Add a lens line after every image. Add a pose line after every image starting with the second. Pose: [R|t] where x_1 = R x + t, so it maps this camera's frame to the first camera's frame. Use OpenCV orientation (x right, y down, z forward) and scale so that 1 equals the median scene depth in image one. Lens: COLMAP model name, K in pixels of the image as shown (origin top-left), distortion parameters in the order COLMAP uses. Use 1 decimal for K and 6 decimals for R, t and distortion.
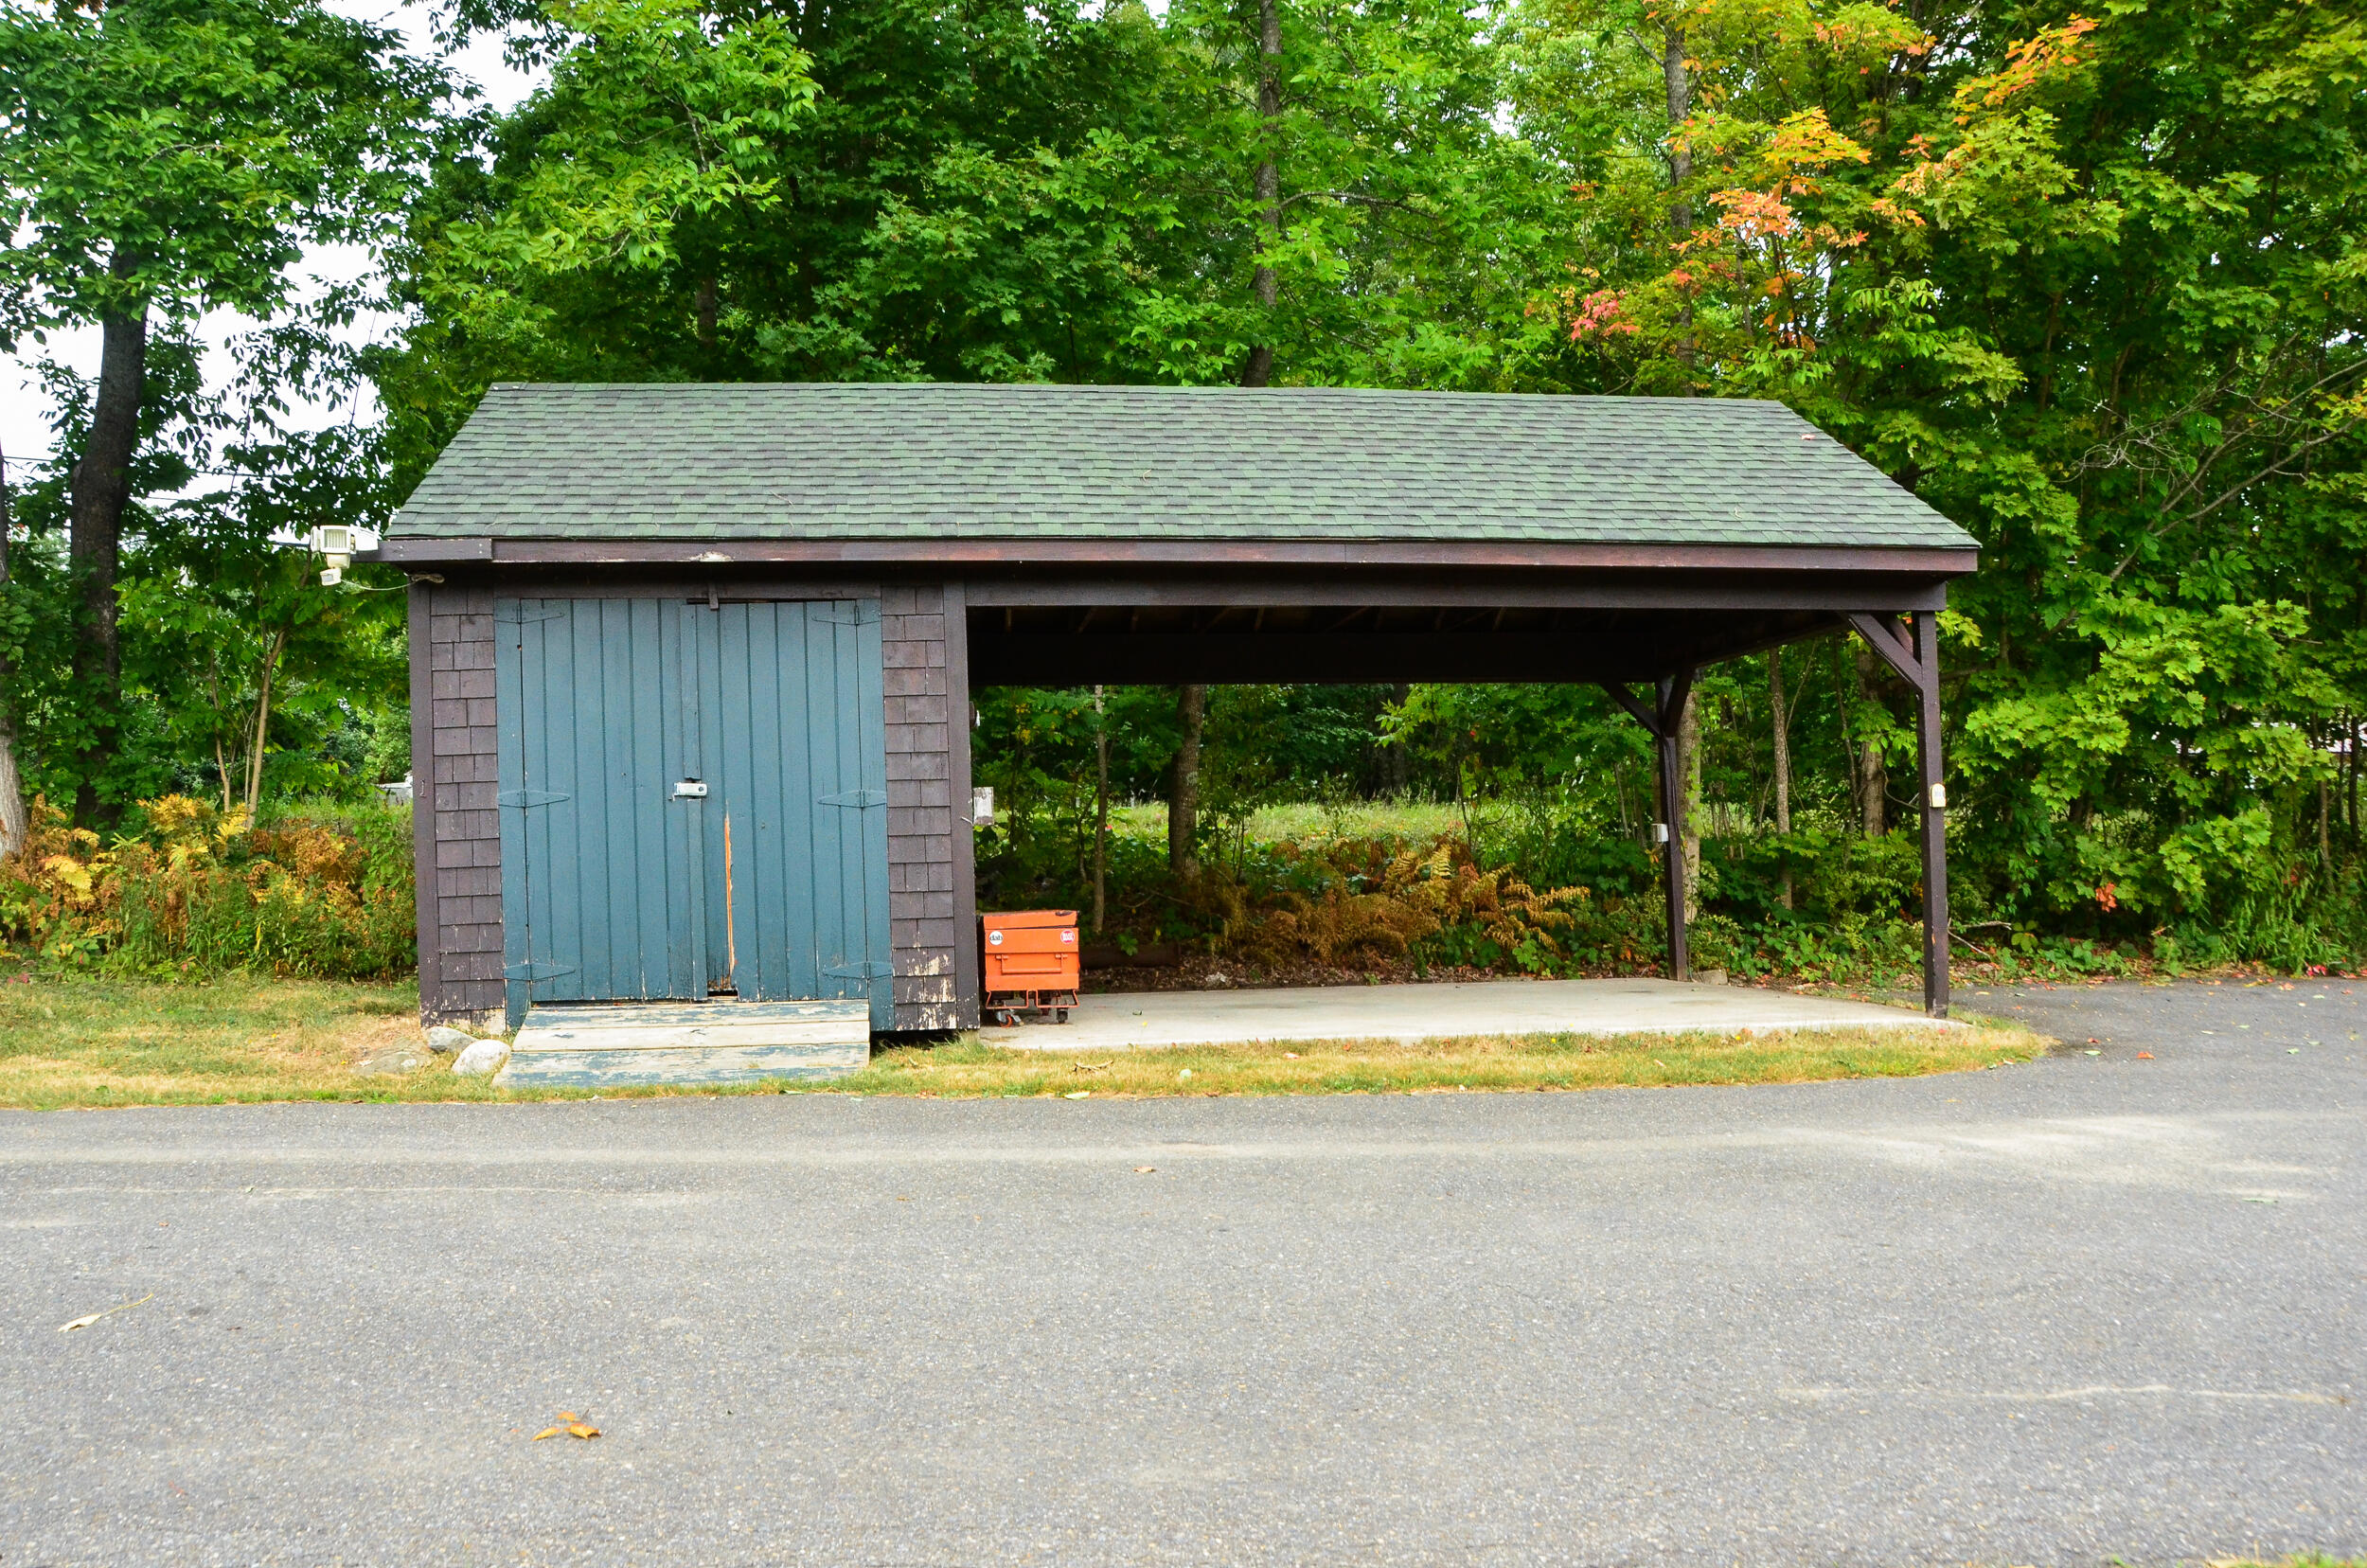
lens RADIAL K [[1825.3, 0, 1165.0], [0, 1825.3, 841.3], [0, 0, 1]] dist [-0.167352, 0.119767]
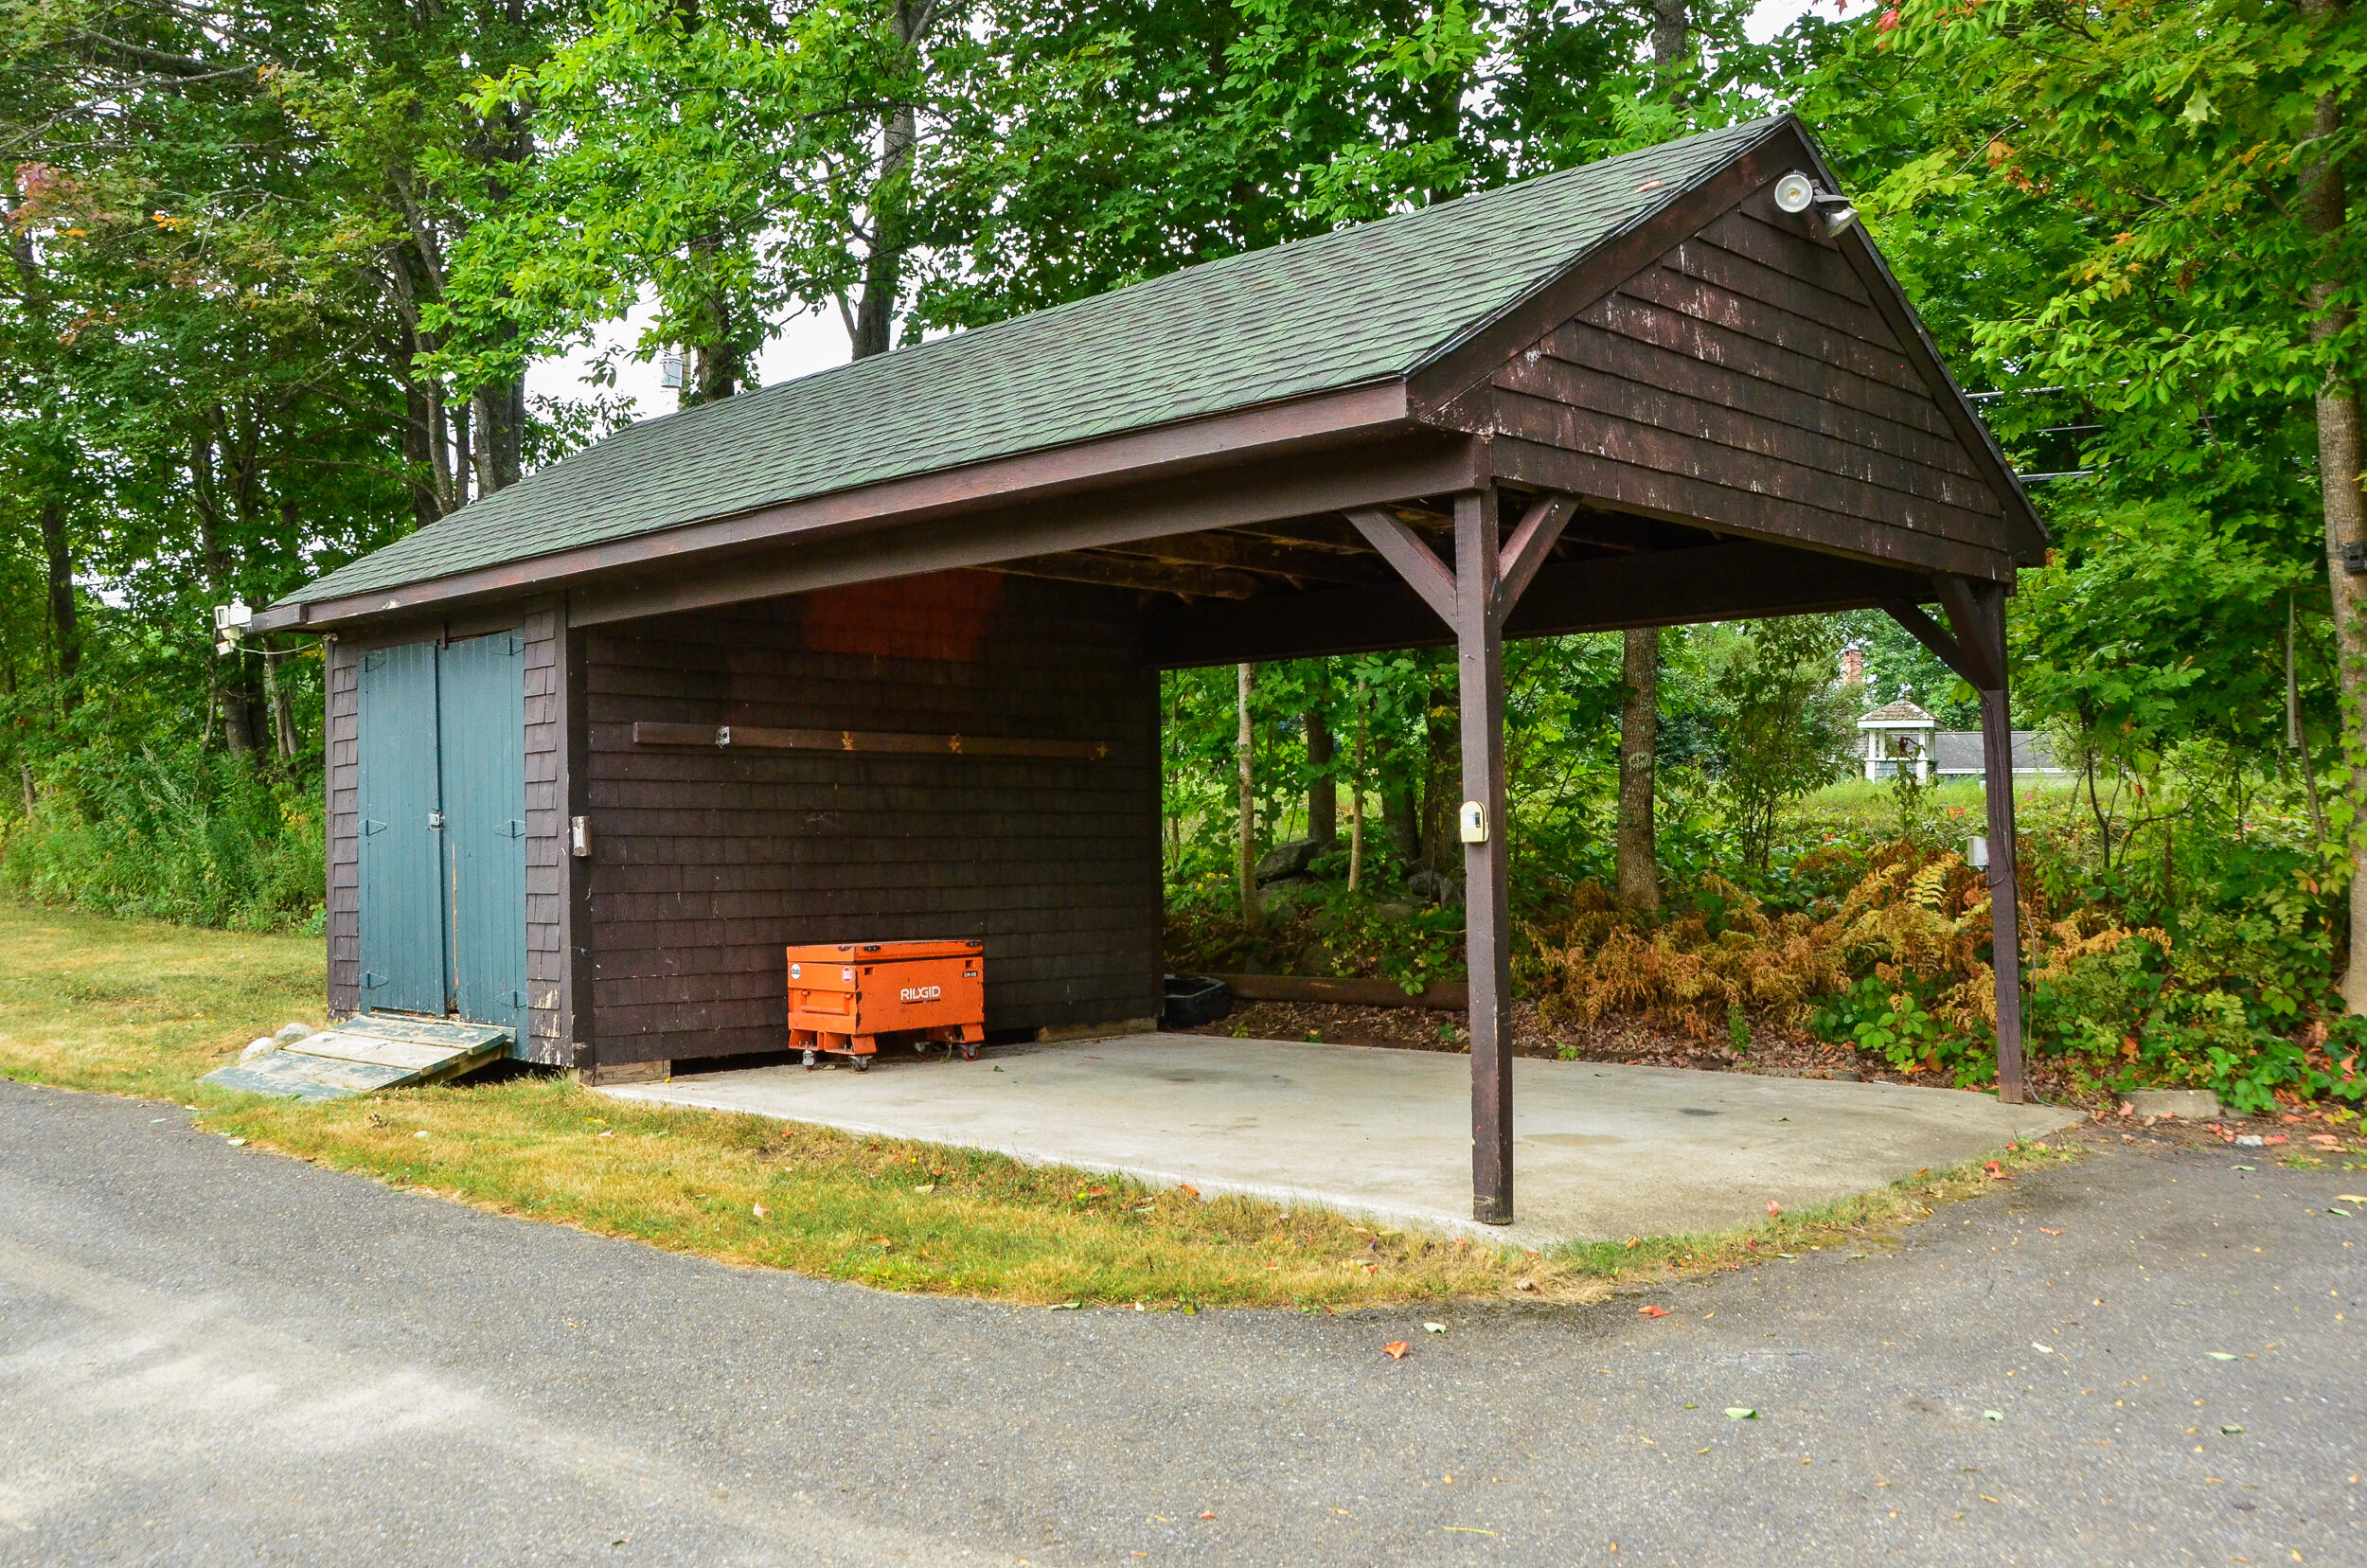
lens RADIAL K [[2083.0, 0, 1183.5], [0, 2083.0, 784.0], [0, 0, 1]] dist [-0.002132, -0.001017]
pose [[0.597445, -0.006812, -0.801881, 0.959642], [0.008642, 0.999961, -0.002055, -0.041491], [0.801863, -0.005702, 0.597480, 0.591967]]
